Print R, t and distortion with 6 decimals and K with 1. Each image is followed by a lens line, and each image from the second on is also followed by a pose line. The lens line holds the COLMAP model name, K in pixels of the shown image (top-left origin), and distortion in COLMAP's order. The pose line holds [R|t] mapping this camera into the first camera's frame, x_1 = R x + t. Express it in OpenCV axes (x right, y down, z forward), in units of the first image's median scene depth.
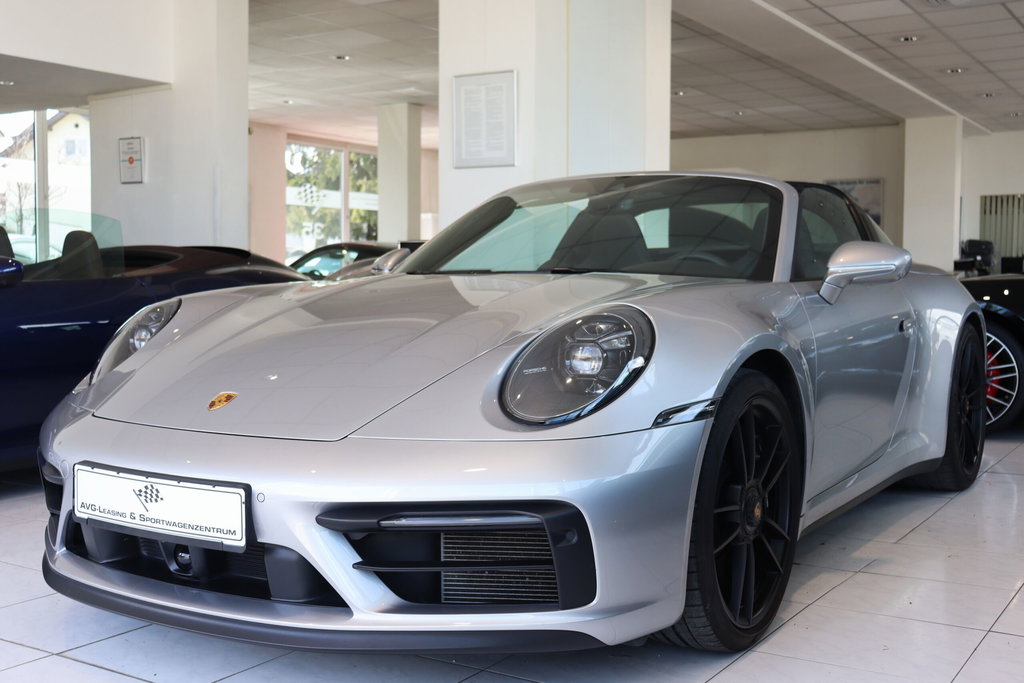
lens RADIAL K [[1139.9, 0, 513.2], [0, 1139.9, 345.9], [0, 0, 1]] dist [-0.047458, 0.000000]
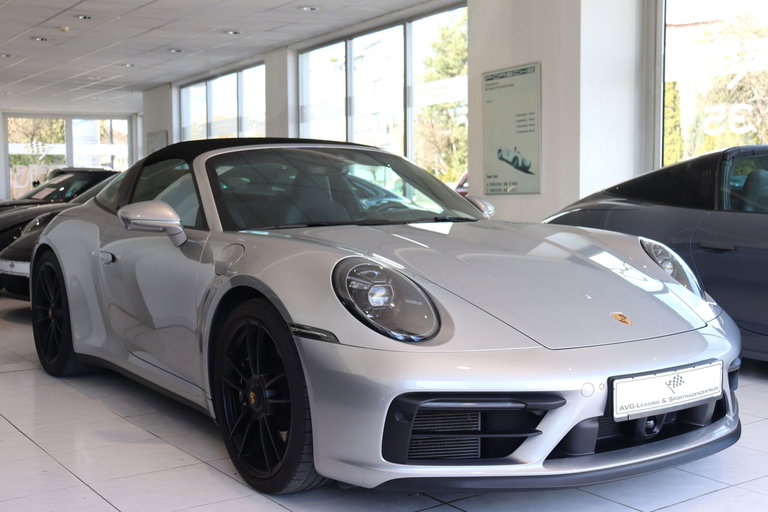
lens RADIAL K [[971.6, 0, 384.4], [0, 971.6, 260.0], [0, 0, 1]] dist [0.021235, 0.000000]
pose [[0.375005, -0.078422, 0.923700, -1.636046], [0.067436, 0.996083, 0.057190, -0.128907], [-0.924567, 0.040844, 0.378824, 0.856123]]
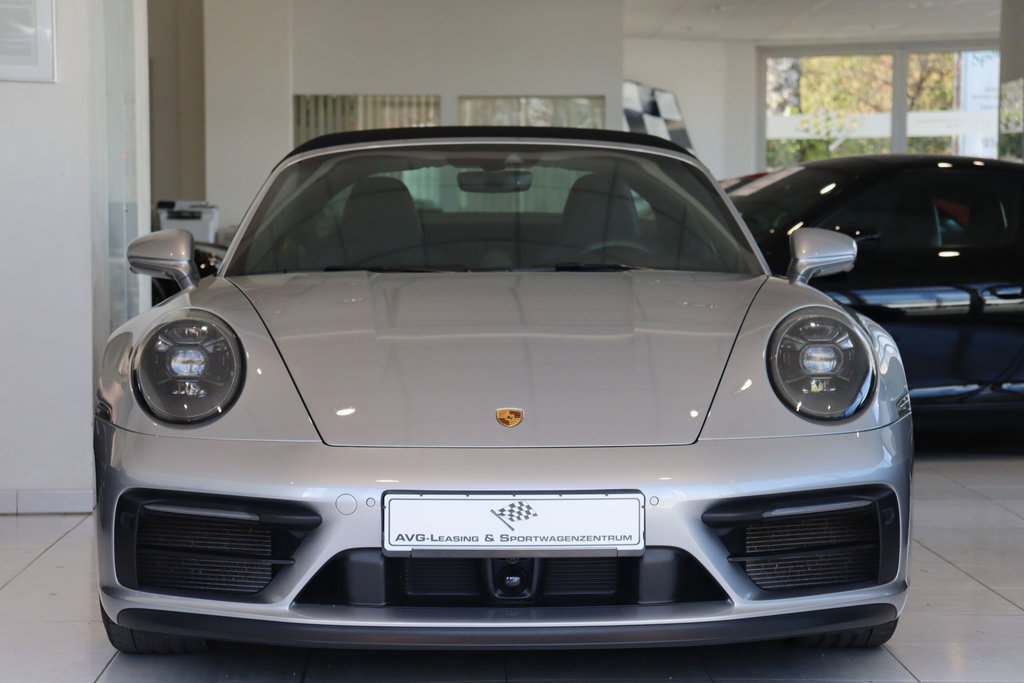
lens RADIAL K [[2499.2, 0, 474.2], [0, 2499.2, 368.8], [0, 0, 1]] dist [0.512494, 0.000000]
pose [[0.823798, -0.037082, 0.565669, -1.562400], [0.036821, 0.999251, 0.011882, -0.020010], [-0.565686, 0.011040, 0.824547, -0.762889]]
